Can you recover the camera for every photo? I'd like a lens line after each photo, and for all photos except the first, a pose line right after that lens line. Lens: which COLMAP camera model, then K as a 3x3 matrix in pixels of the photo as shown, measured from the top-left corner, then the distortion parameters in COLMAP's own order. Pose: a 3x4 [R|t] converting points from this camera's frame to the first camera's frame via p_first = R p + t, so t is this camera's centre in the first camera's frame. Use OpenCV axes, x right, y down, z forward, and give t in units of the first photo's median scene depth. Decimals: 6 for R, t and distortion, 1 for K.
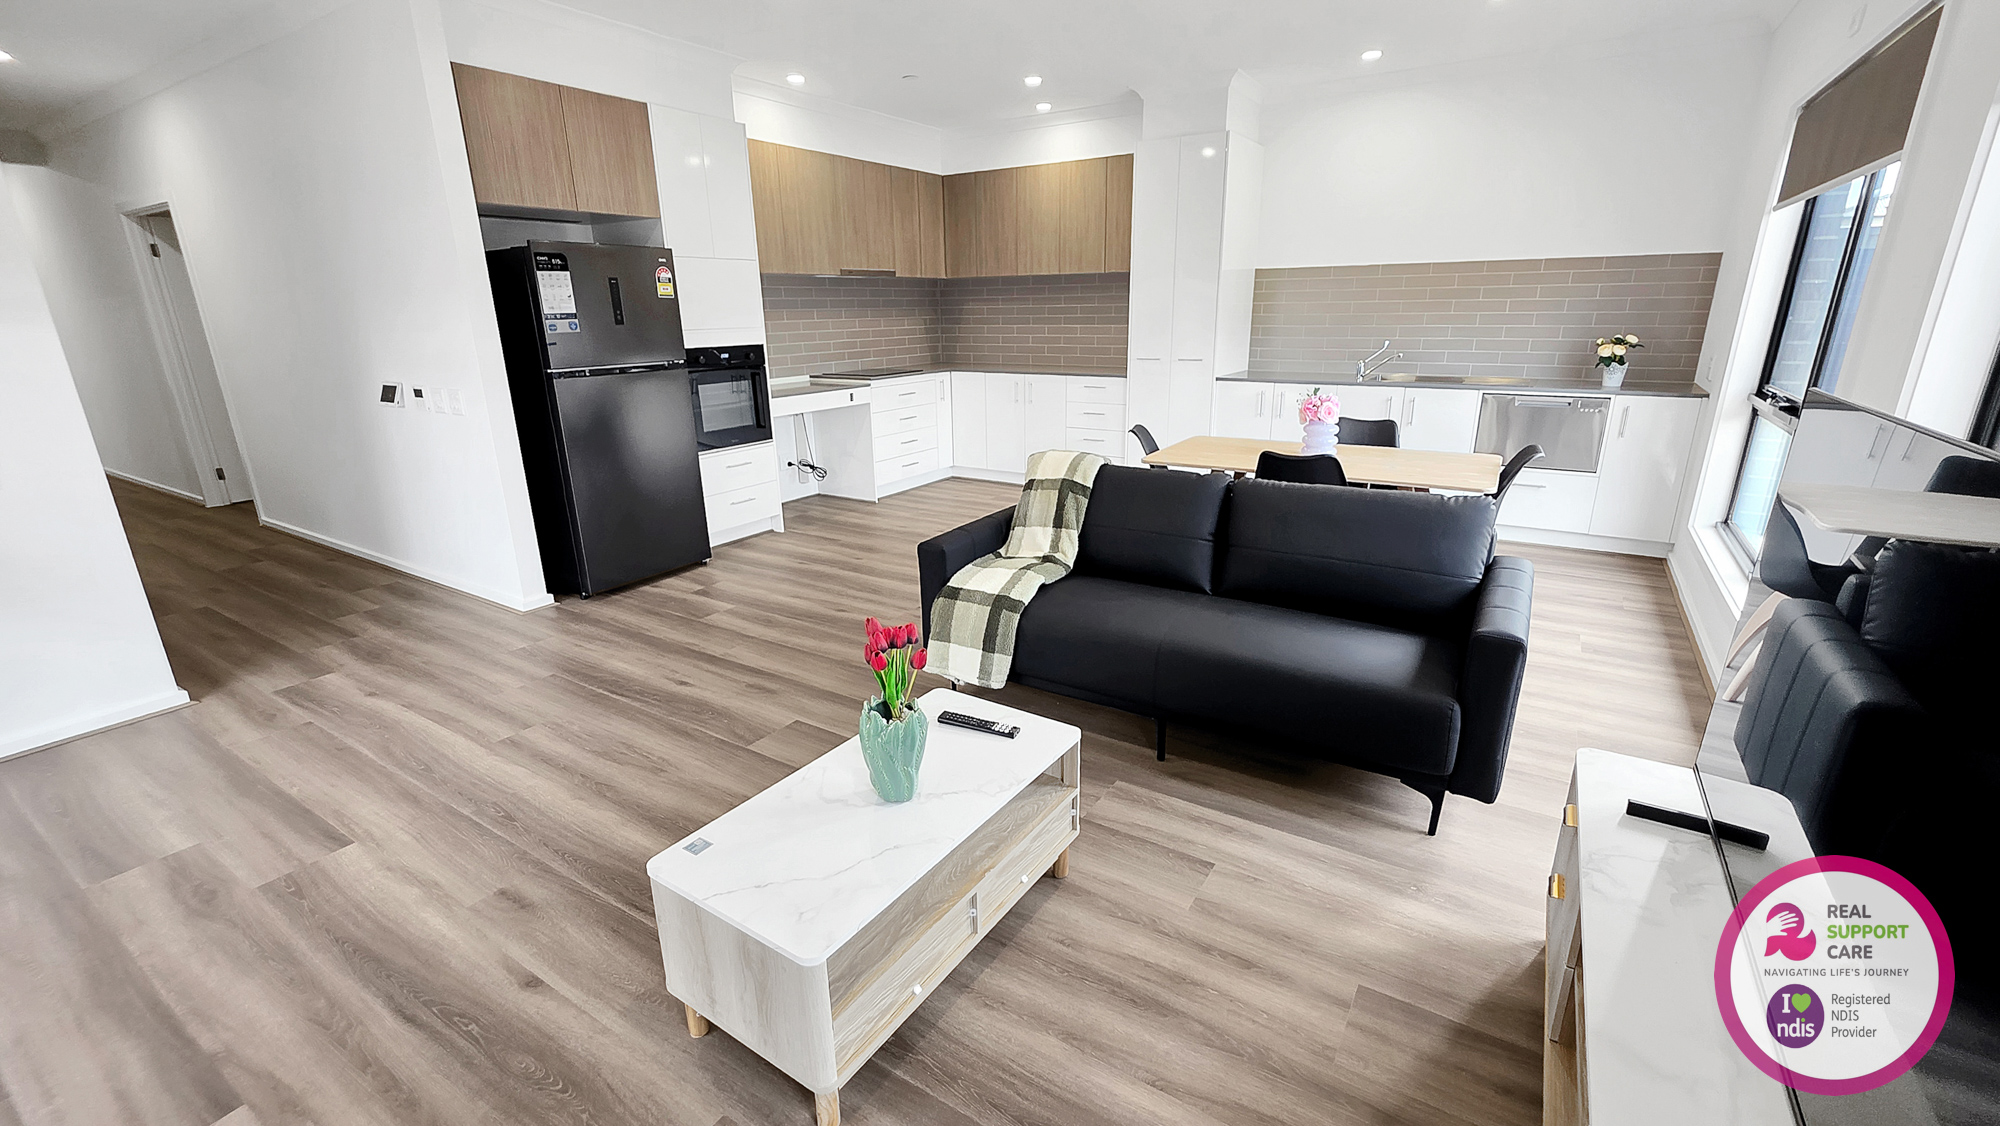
lens RADIAL K [[827.5, 0, 997.6], [0, 827.5, 564.9], [0, 0, 1]] dist [-0.000434, 0.000070]
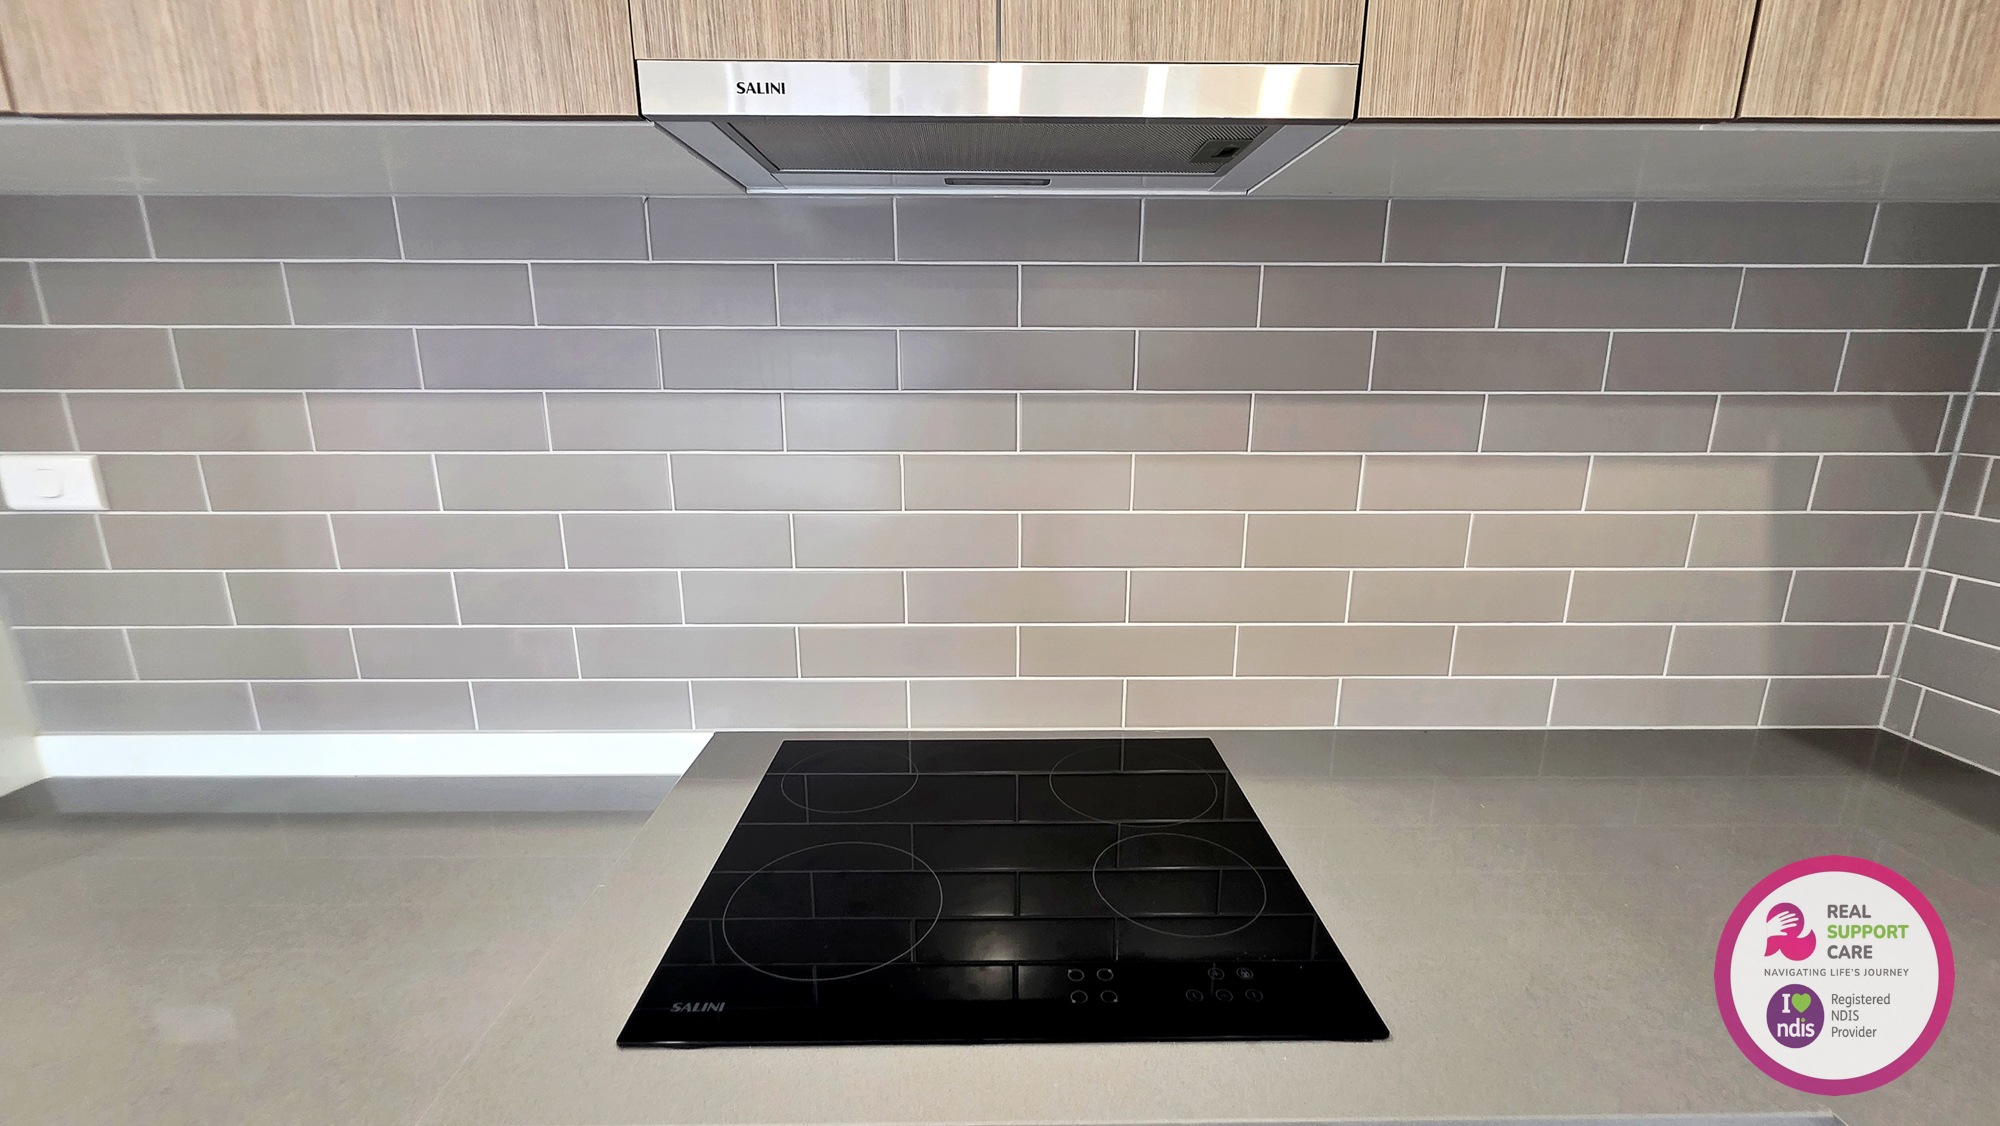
lens RADIAL K [[827.5, 0, 997.6], [0, 827.5, 564.9], [0, 0, 1]] dist [-0.000434, 0.000070]
pose [[0.554413, 0.209715, -0.805386, -0.059909], [-0.258813, 0.963192, 0.072643, -0.354322], [0.790975, 0.168170, 0.588283, 1.119214]]
